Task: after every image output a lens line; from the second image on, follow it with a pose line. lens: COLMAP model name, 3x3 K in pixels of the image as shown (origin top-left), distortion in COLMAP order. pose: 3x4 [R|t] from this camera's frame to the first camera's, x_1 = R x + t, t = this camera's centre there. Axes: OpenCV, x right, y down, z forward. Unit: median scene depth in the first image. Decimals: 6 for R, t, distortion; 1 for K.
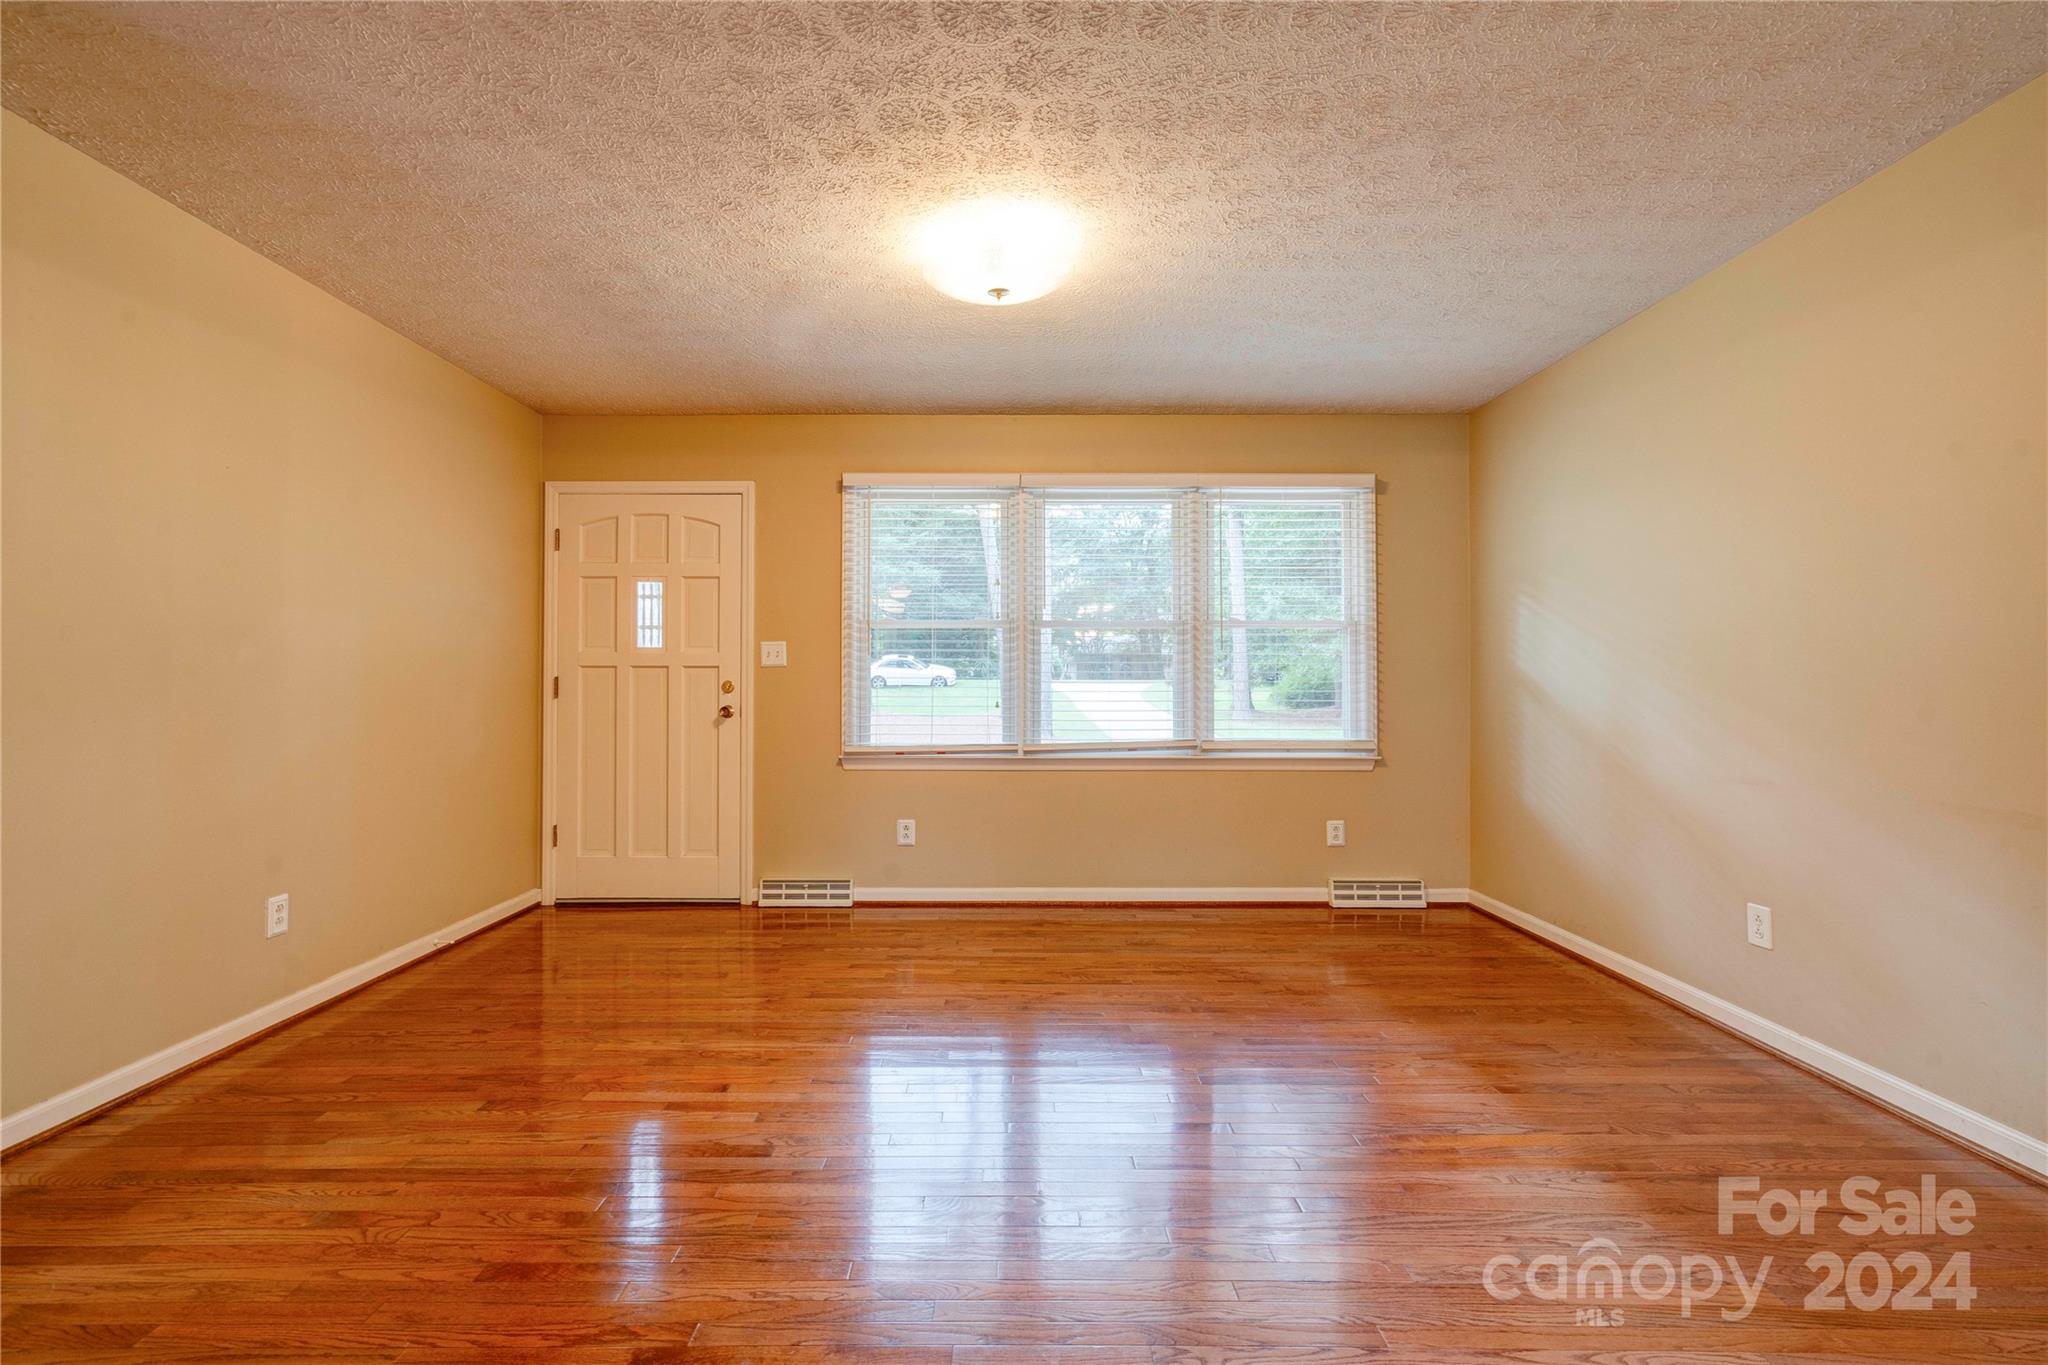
lens RADIAL K [[945.1, 0, 1009.8], [0, 945.1, 677.1], [0, 0, 1]] dist [-0.000055, 0.000840]
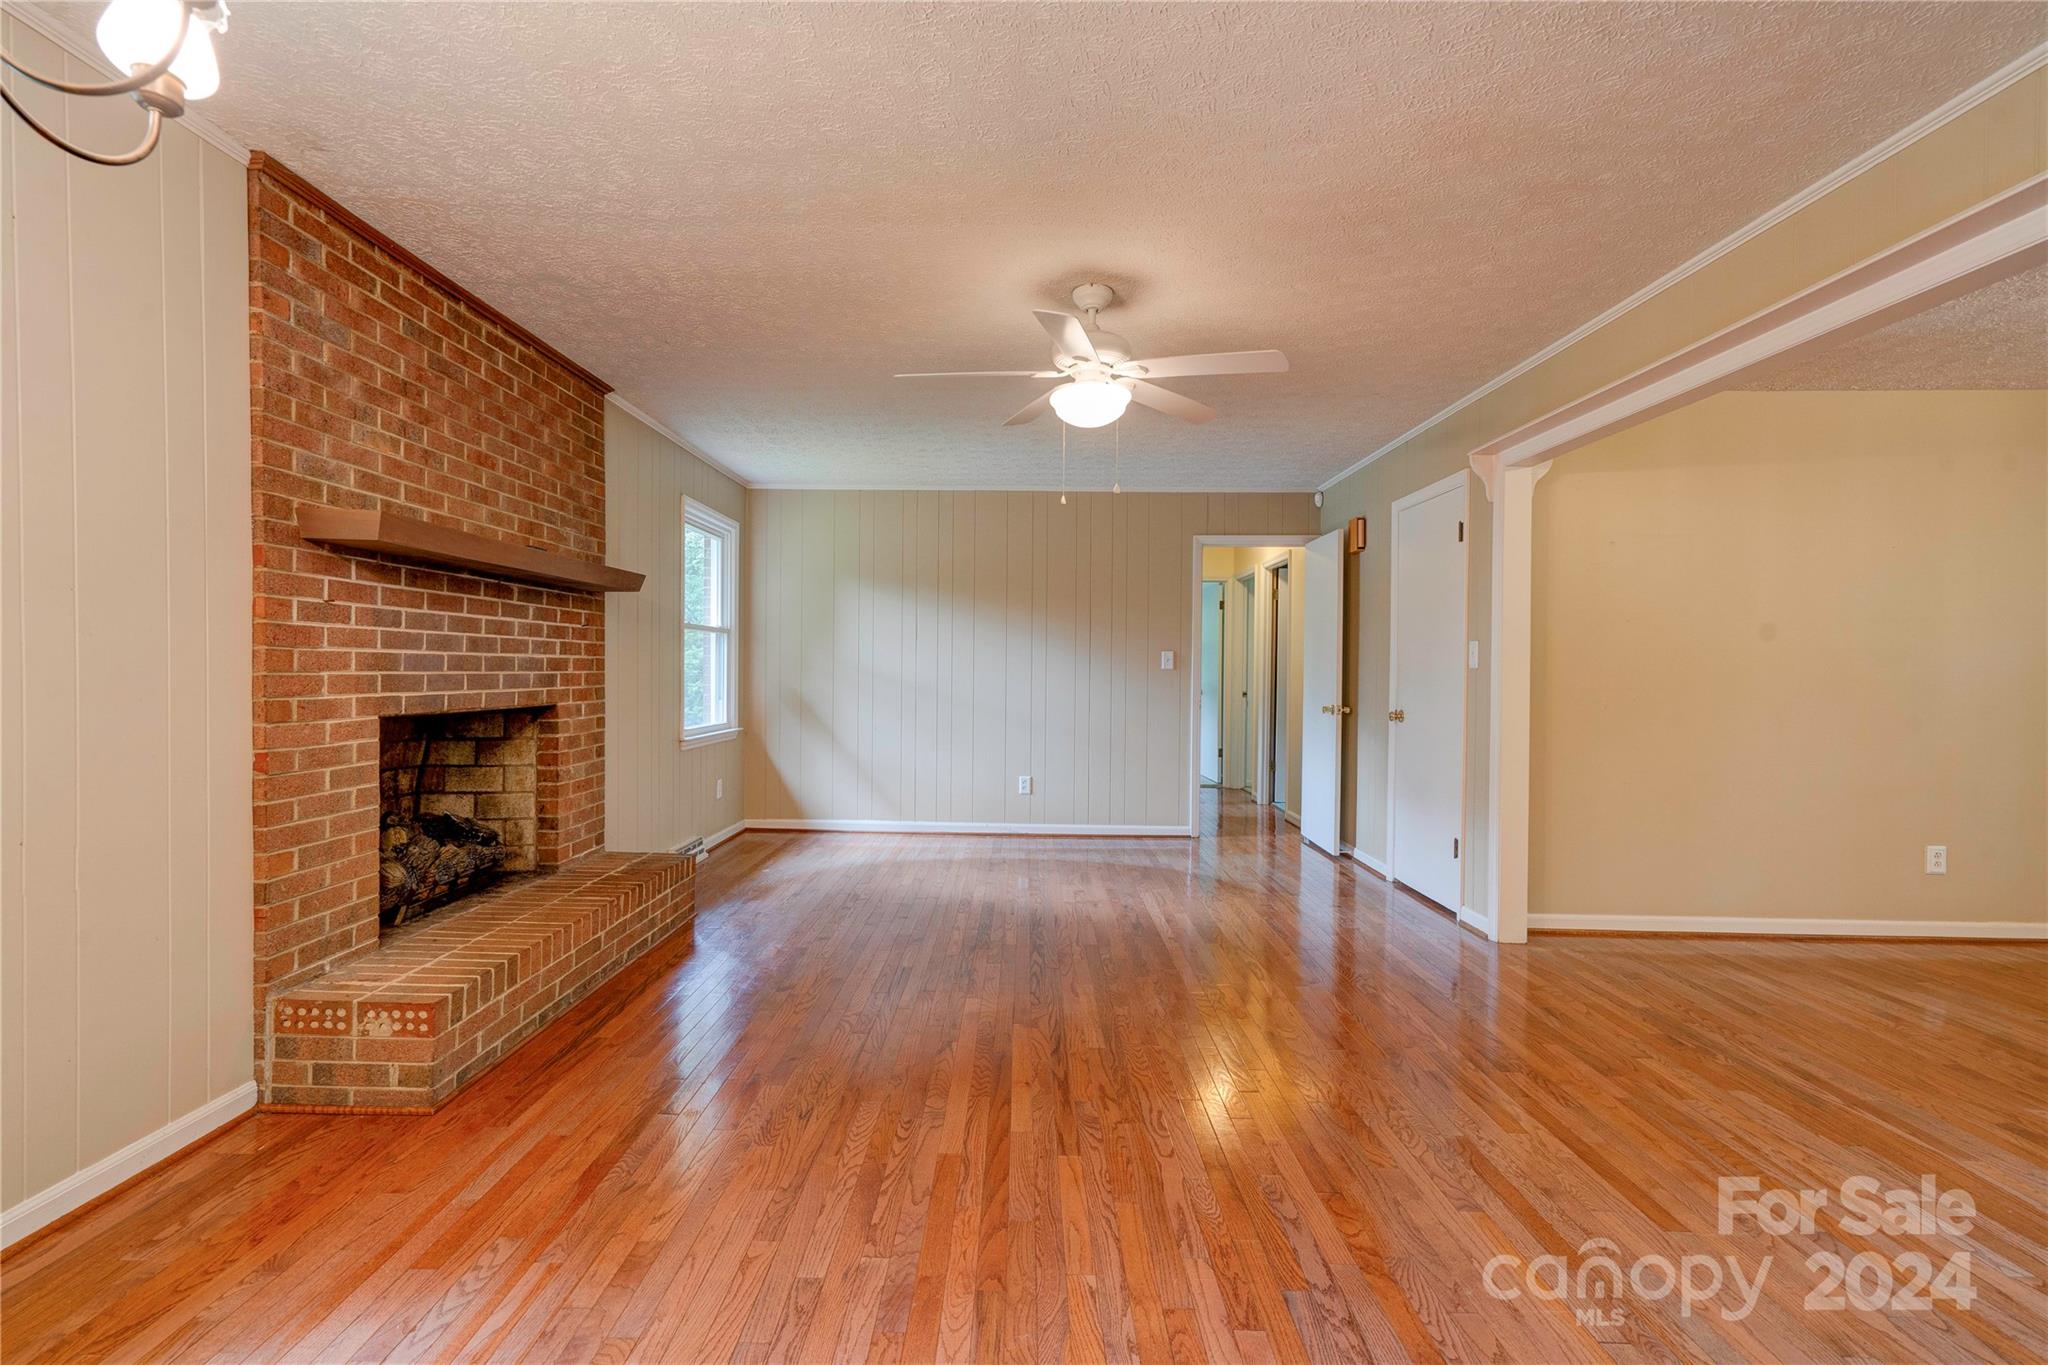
lens RADIAL K [[929.1, 0, 999.5], [0, 929.1, 677.6], [0, 0, 1]] dist [-0.002509, -0.000432]
pose [[-0.032137, 0.005438, -0.999469, 0.412529], [-0.002972, 0.999980, 0.005537, -0.014367], [0.999479, 0.003148, -0.032120, -0.222700]]
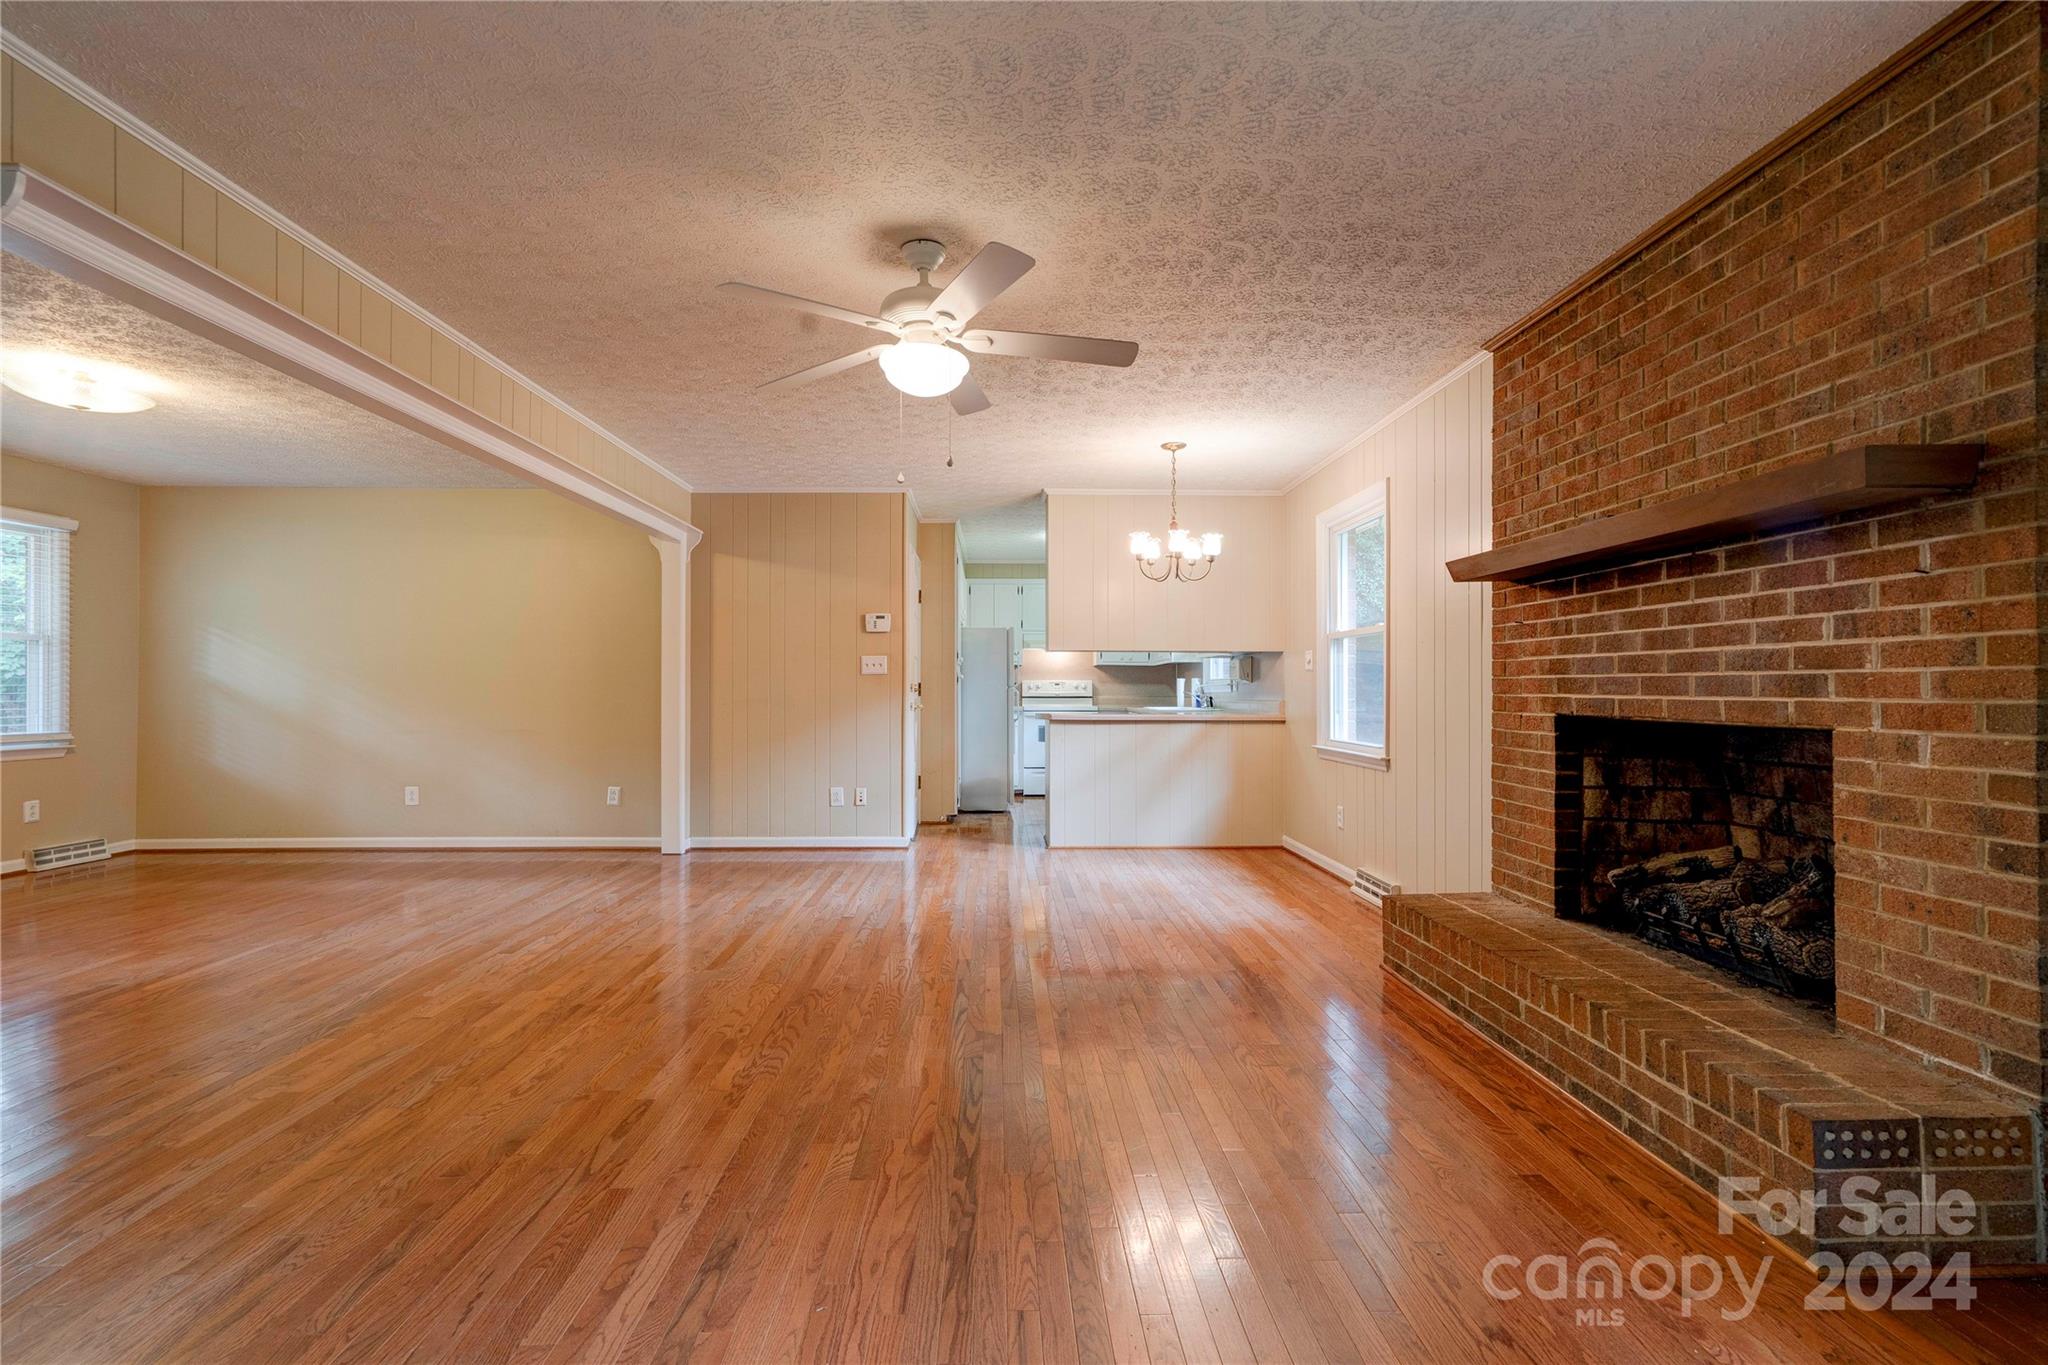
lens RADIAL K [[945.8, 0, 1014.7], [0, 945.8, 674.3], [0, 0, 1]] dist [-0.023022, 0.021952]
pose [[-0.016054, 0.010707, 0.999814, -0.887563], [-0.006516, 0.999920, -0.010812, -0.004083], [-0.999850, -0.006689, -0.015983, -0.230130]]
